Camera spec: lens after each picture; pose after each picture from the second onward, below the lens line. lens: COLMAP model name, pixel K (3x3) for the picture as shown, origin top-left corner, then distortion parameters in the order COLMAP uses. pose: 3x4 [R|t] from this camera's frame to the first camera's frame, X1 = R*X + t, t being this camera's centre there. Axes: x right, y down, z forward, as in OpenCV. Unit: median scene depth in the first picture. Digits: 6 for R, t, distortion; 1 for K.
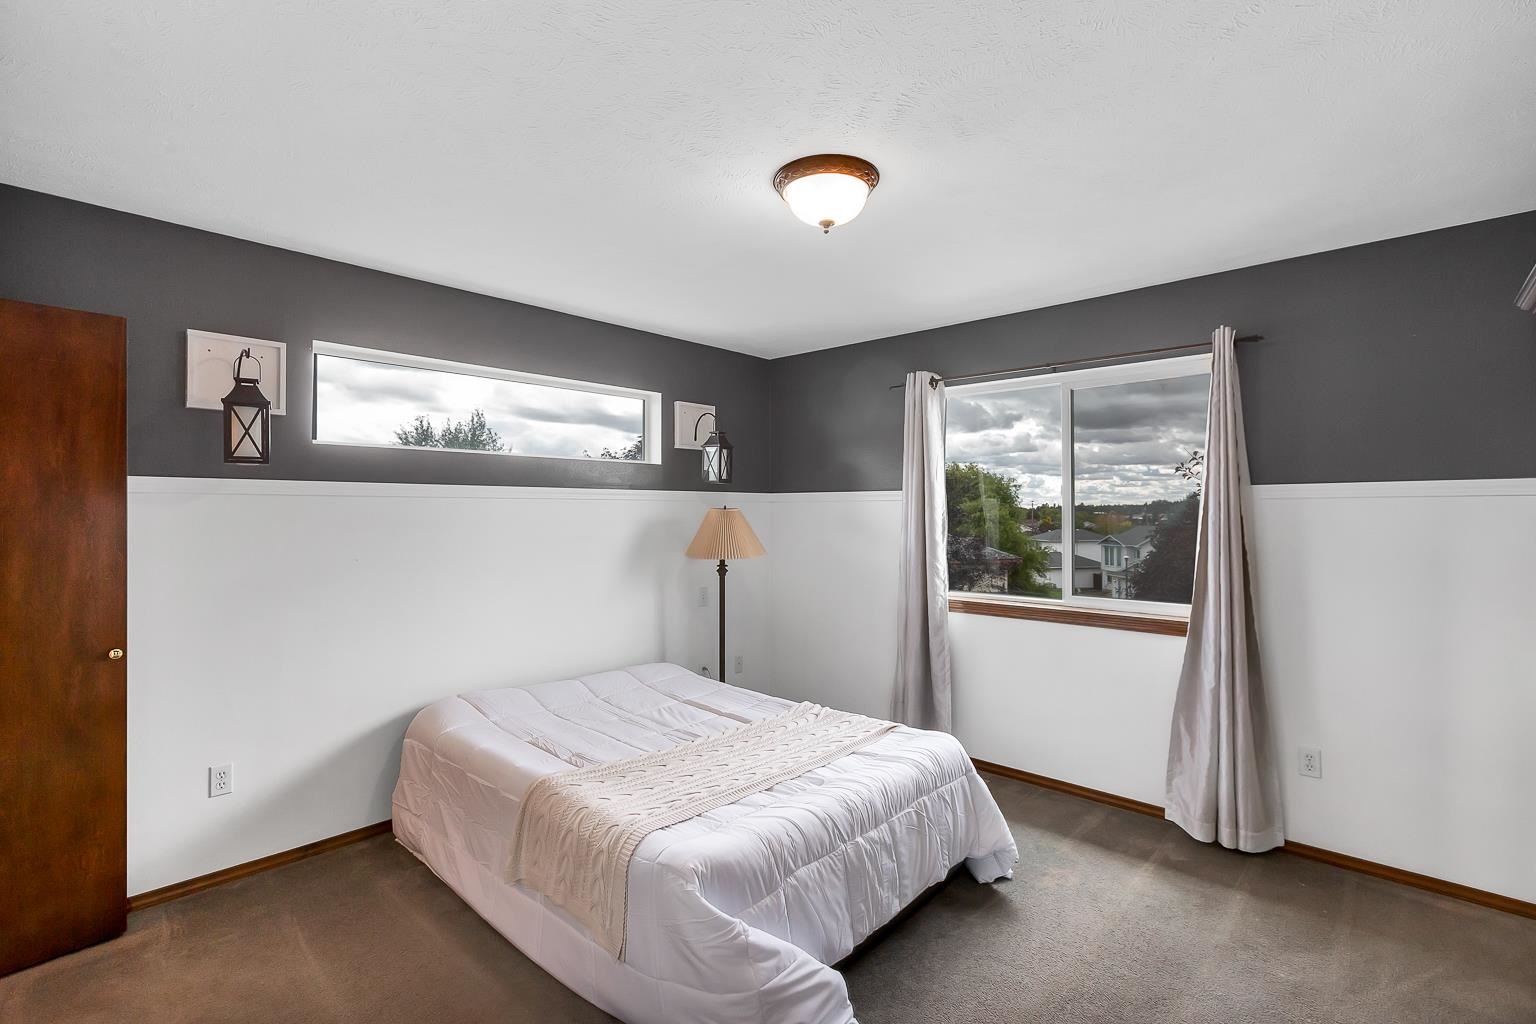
lens RADIAL K [[709.1, 0, 761.6], [0, 709.1, 503.4], [0, 0, 1]] dist [0.016272, -0.007303]
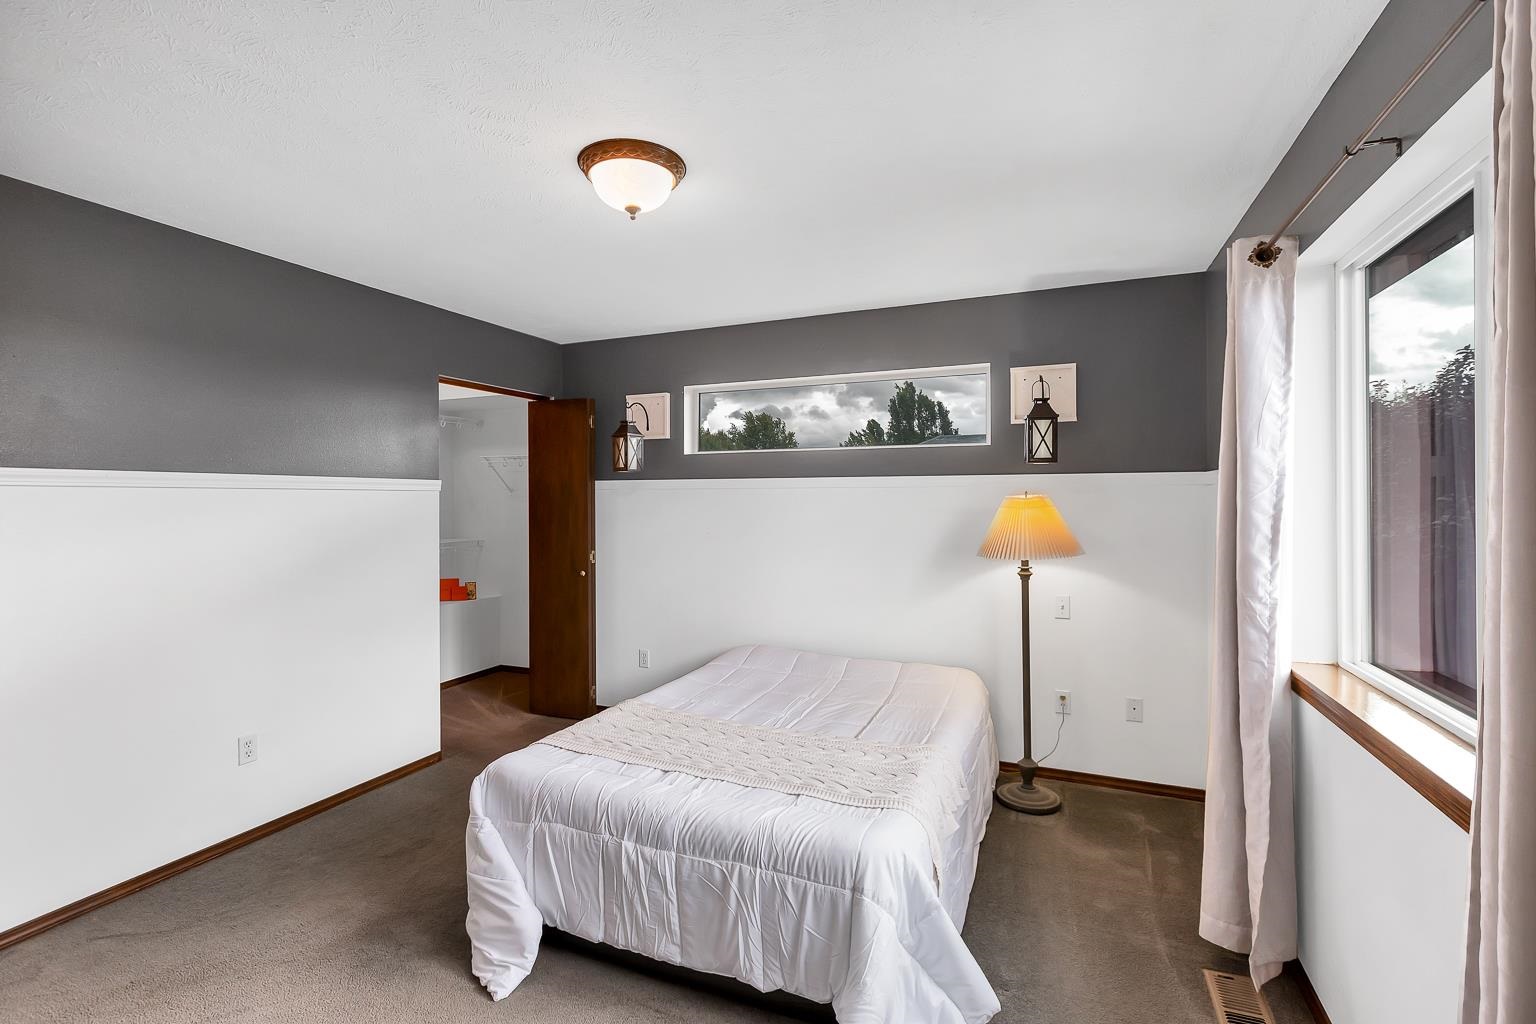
lens RADIAL K [[690.4, 0, 764.2], [0, 690.4, 501.9], [0, 0, 1]] dist [-0.001393, -0.007322]
pose [[0.338482, -0.001063, -0.940972, 0.828655], [0.006471, 0.999978, 0.001198, 0.016187], [0.940951, -0.006495, 0.338481, 0.677817]]
